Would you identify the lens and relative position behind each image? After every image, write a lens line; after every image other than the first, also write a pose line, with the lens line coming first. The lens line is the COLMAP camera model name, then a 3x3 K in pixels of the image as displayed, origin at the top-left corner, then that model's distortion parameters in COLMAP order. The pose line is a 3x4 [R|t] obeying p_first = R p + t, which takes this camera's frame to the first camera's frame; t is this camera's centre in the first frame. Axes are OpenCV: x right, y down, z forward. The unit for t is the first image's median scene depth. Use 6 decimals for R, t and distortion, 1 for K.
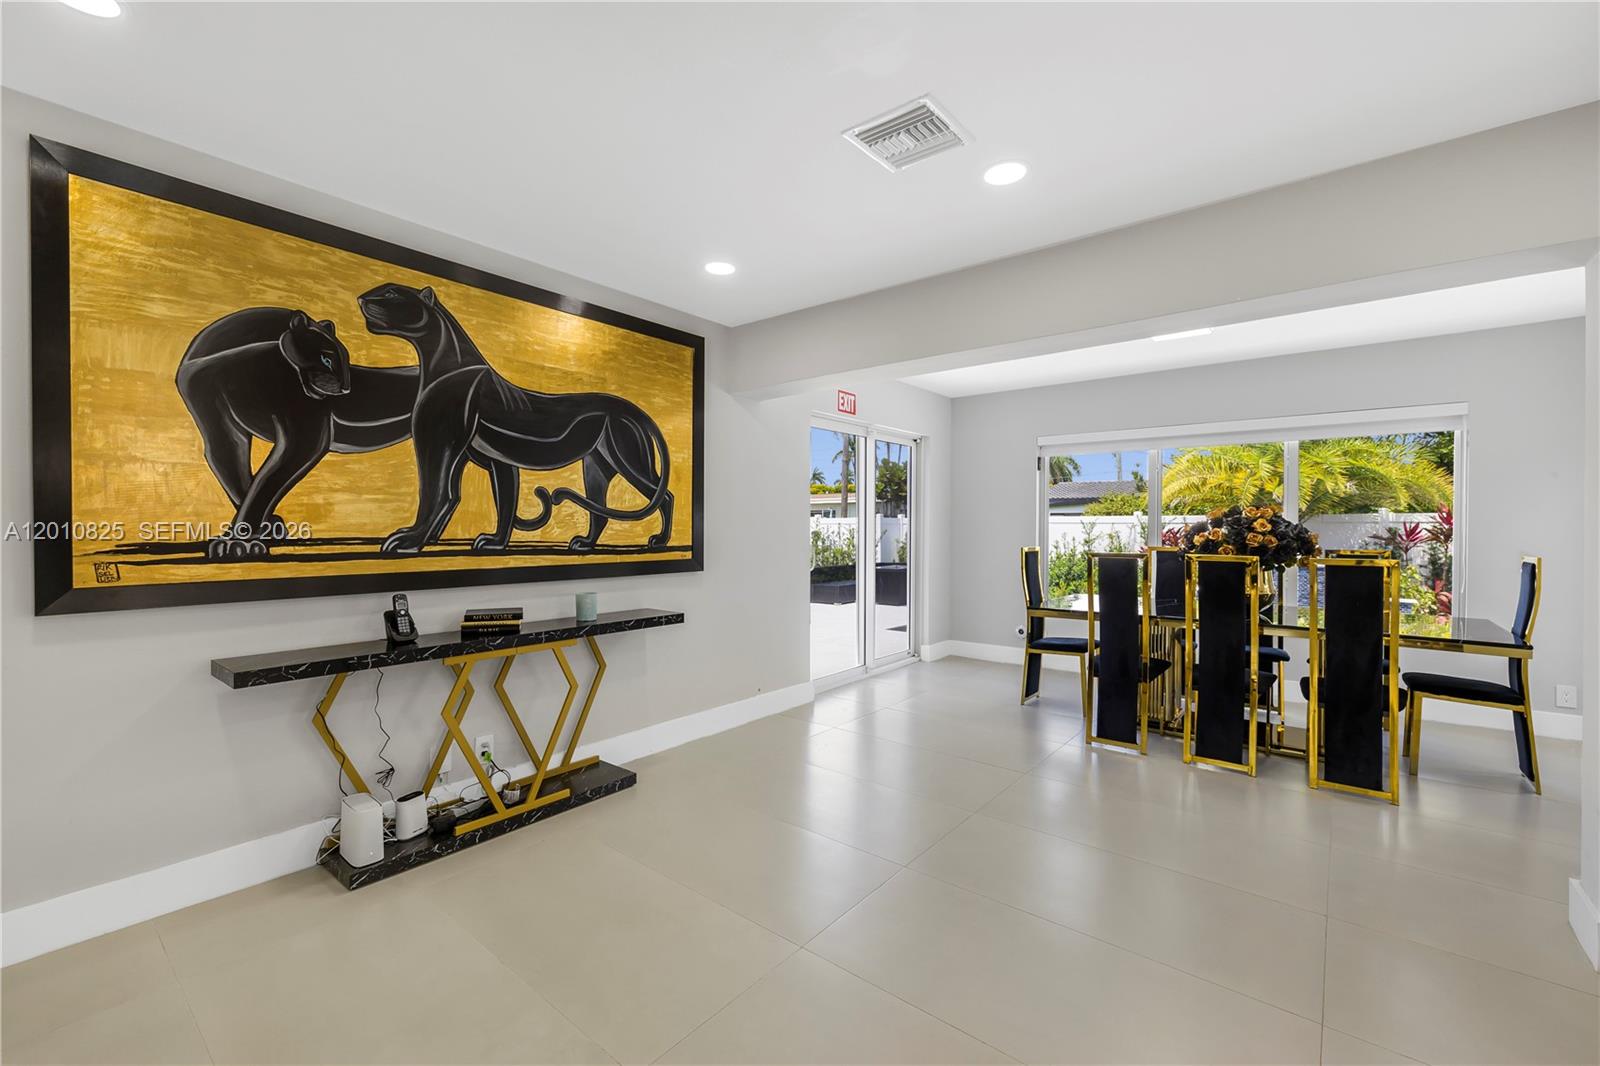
lens RADIAL K [[670.9, 0, 800.0], [0, 670.9, 533.0], [0, 0, 1]] dist [0.000707, 0.000030]
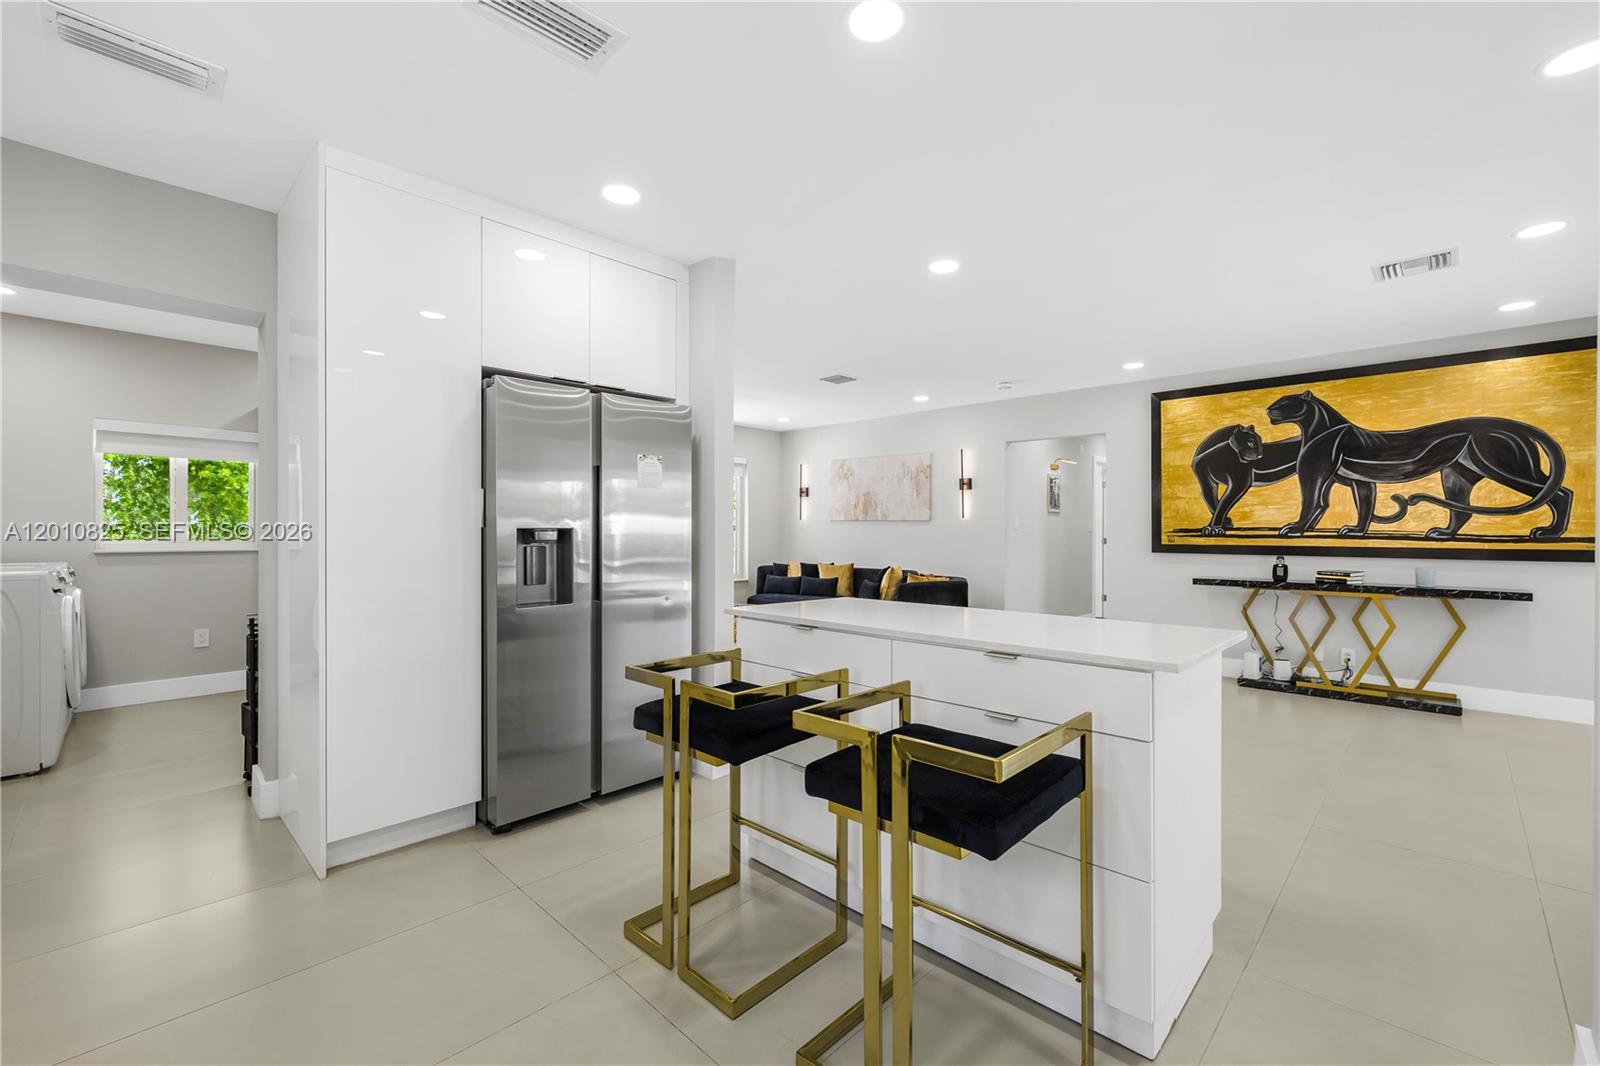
lens RADIAL K [[670.9, 0, 800.0], [0, 670.9, 533.0], [0, 0, 1]] dist [0.000707, 0.000030]
pose [[-0.092593, 0.000737, -0.995704, 1.391685], [-0.012028, 0.999926, 0.001859, 0.034794], [0.995631, 0.012148, -0.092577, -0.200407]]
